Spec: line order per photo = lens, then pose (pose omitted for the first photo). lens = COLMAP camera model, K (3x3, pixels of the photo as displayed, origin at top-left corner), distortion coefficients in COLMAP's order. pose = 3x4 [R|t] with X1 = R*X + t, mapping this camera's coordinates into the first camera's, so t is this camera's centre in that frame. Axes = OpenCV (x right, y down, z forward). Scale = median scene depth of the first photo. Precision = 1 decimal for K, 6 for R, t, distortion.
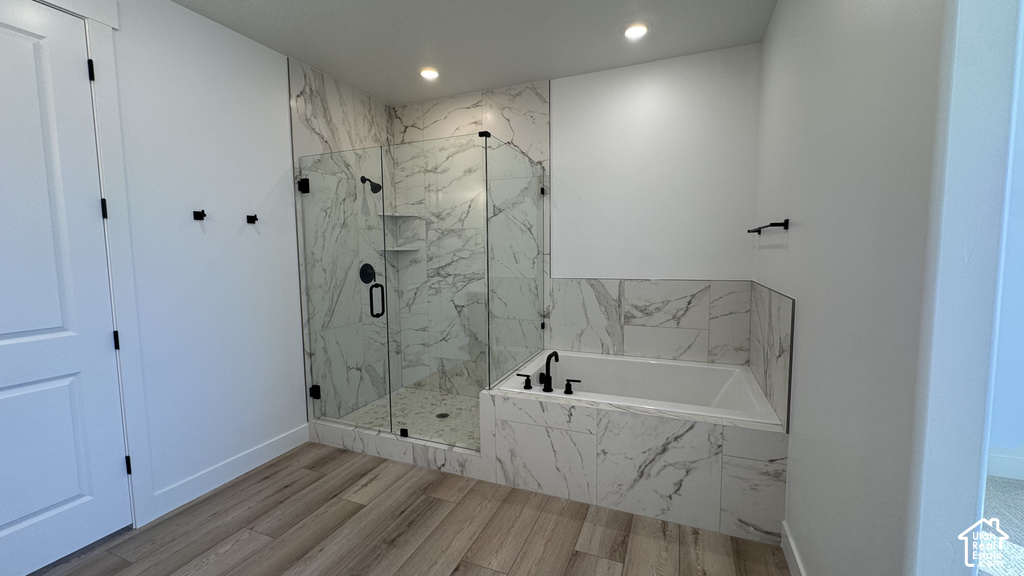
lens RADIAL K [[411.9, 0, 510.6], [0, 411.9, 286.0], [0, 0, 1]] dist [-0.001911, 0.000131]
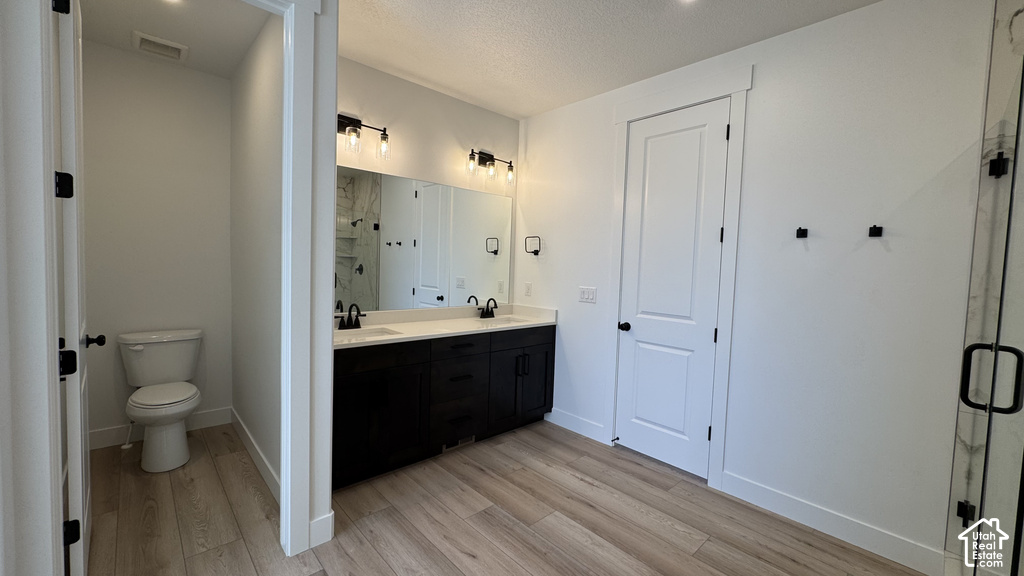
lens RADIAL K [[411.9, 0, 512.9], [0, 411.9, 287.4], [0, 0, 1]] dist [-0.001911, 0.000131]
pose [[-0.418859, 0.049377, -0.906708, 0.178643], [-0.104863, 0.989210, 0.102312, -0.031297], [0.901976, 0.137934, -0.409162, 0.344199]]
